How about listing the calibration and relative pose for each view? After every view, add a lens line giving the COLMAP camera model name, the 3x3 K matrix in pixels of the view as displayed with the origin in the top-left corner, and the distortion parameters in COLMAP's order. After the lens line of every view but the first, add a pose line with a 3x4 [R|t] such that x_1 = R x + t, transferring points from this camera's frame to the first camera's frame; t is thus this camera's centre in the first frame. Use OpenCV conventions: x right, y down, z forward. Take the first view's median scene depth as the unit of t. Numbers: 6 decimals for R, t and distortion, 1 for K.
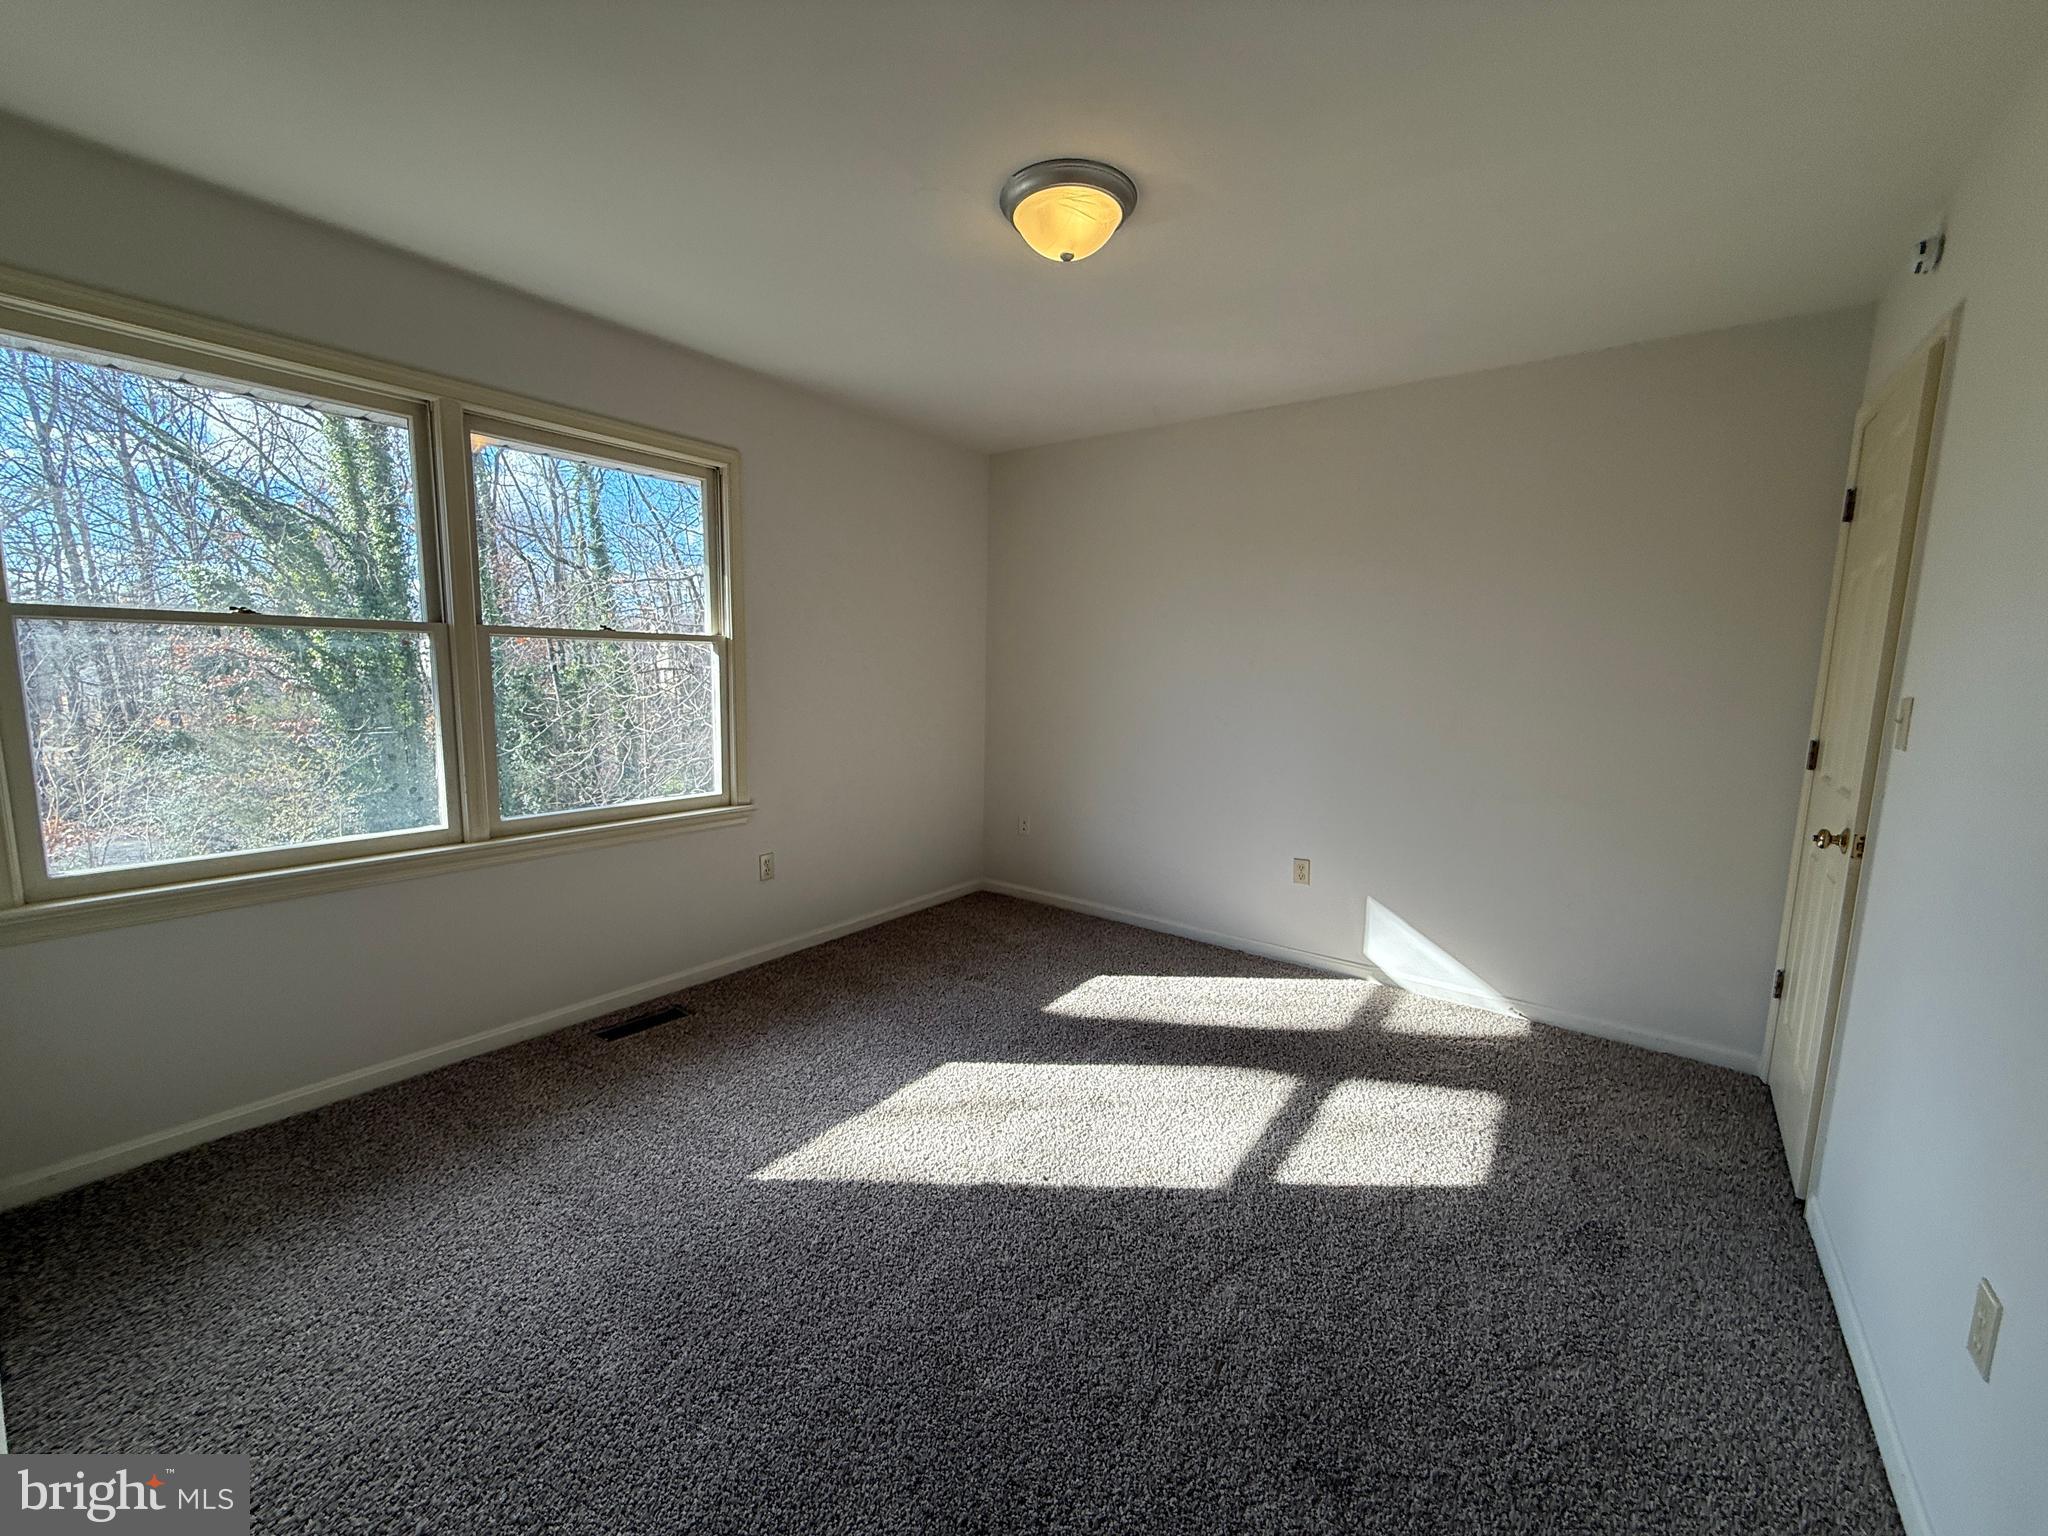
lens RADIAL K [[816.9, 0, 1016.6], [0, 816.9, 770.0], [0, 0, 1]] dist [0.001966, -0.000504]
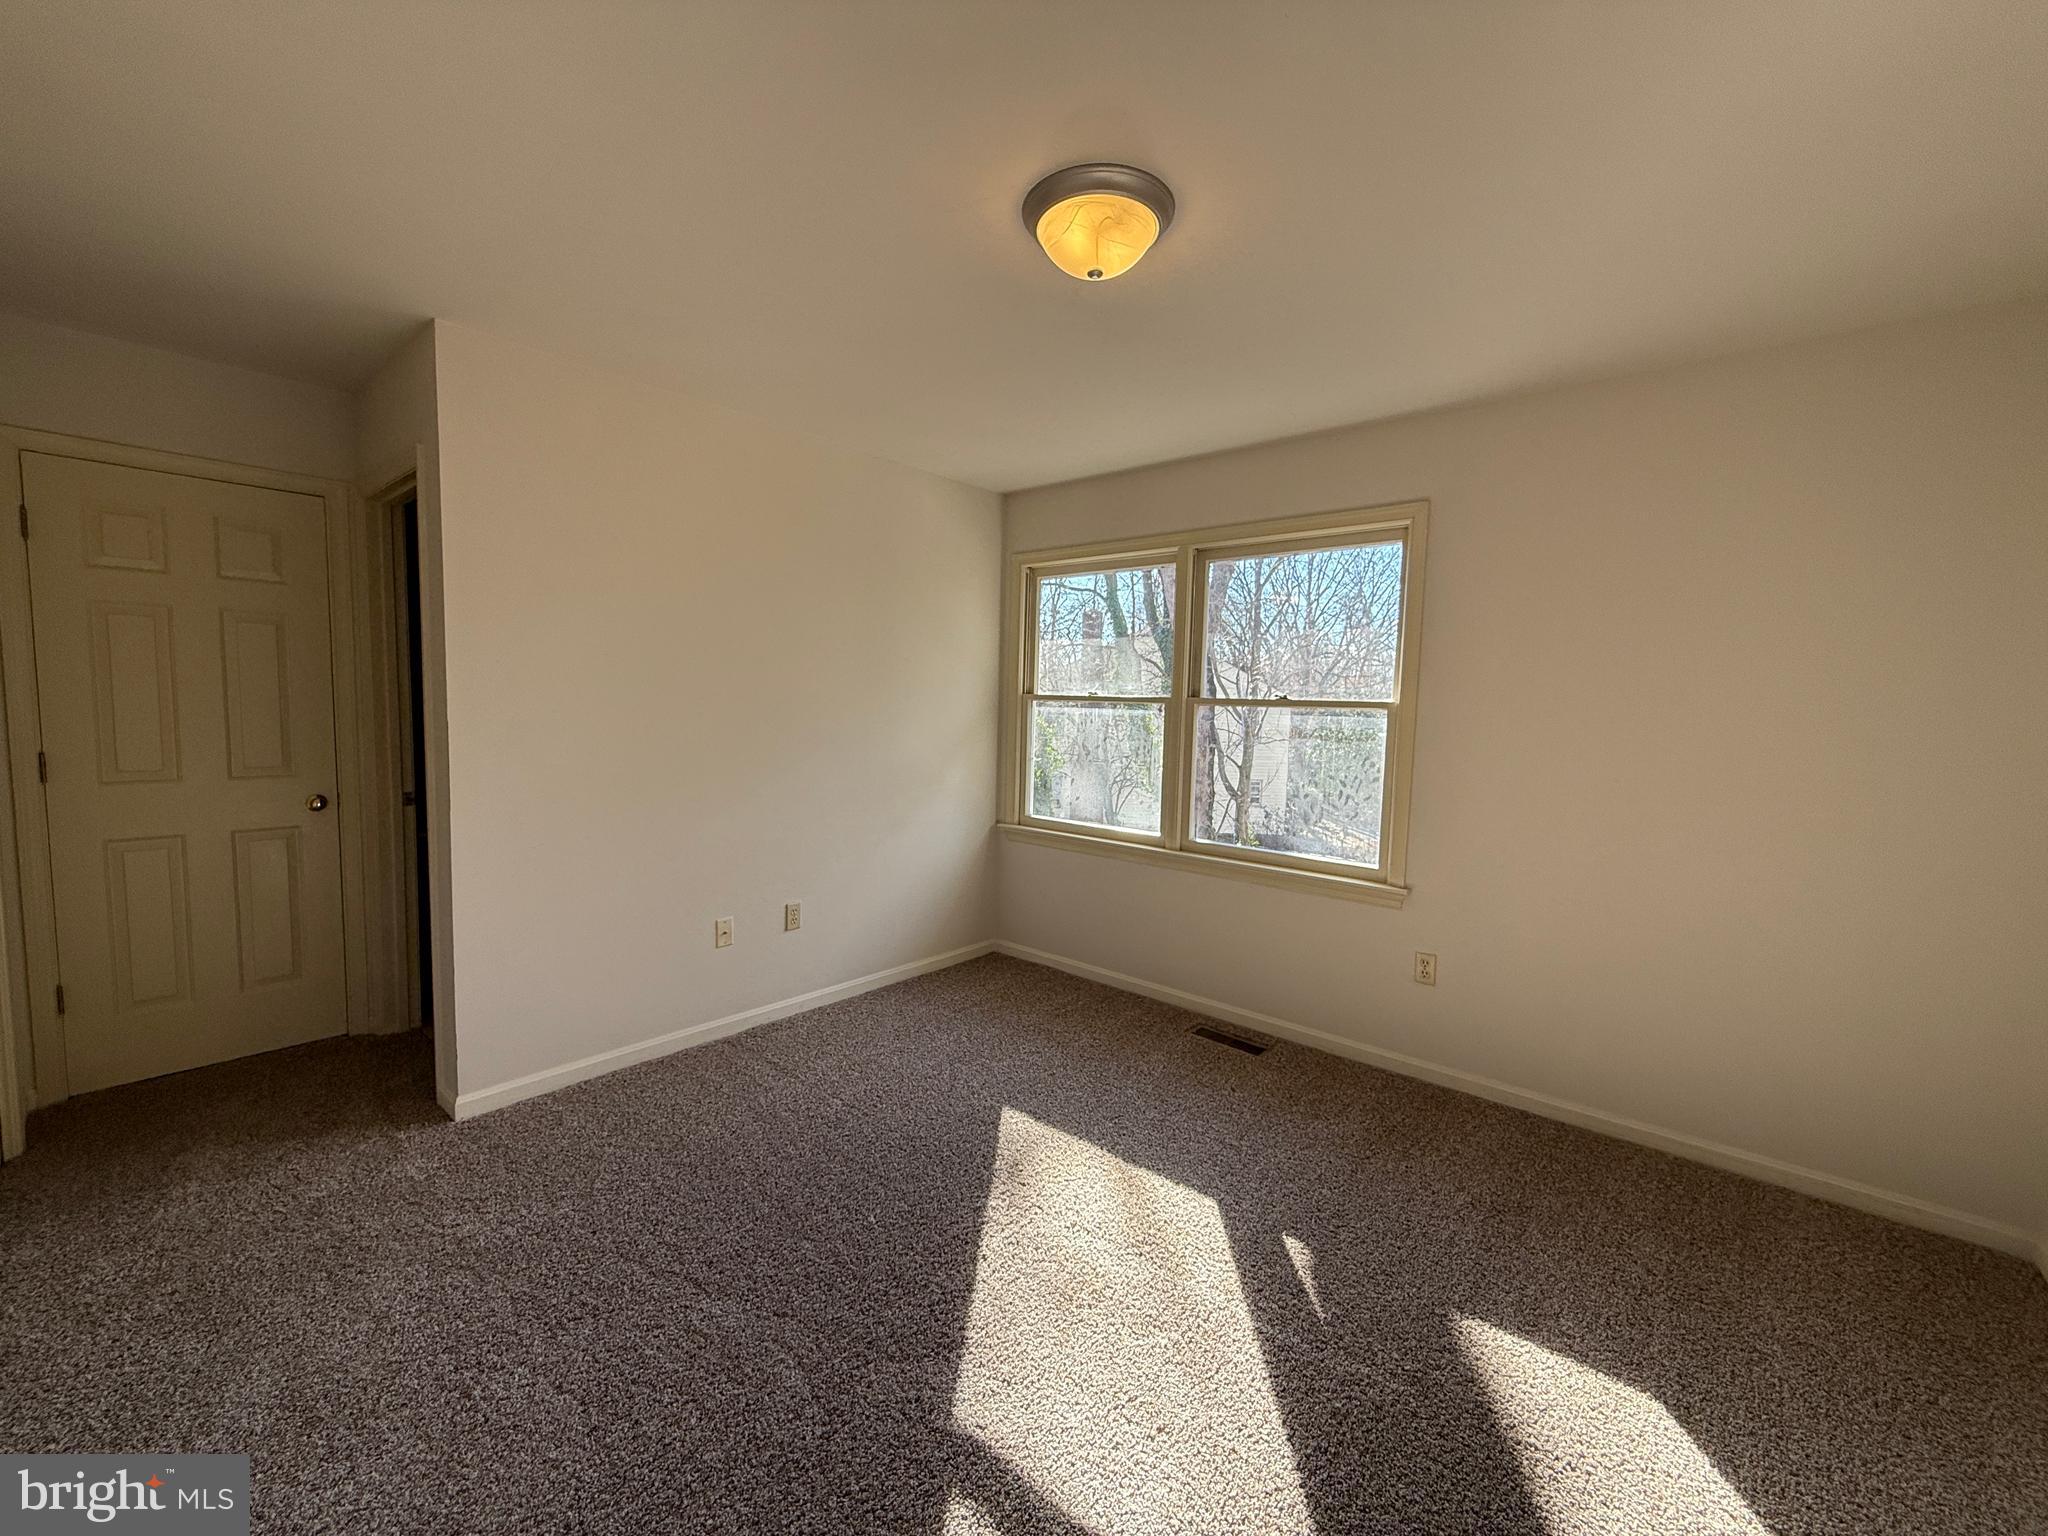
lens RADIAL K [[816.9, 0, 1016.6], [0, 816.9, 770.0], [0, 0, 1]] dist [0.001966, -0.000504]
pose [[-0.057440, 0.064338, -0.996274, 0.733683], [-0.159099, 0.984578, 0.072756, -0.105828], [0.985590, 0.162686, -0.046318, 0.757437]]
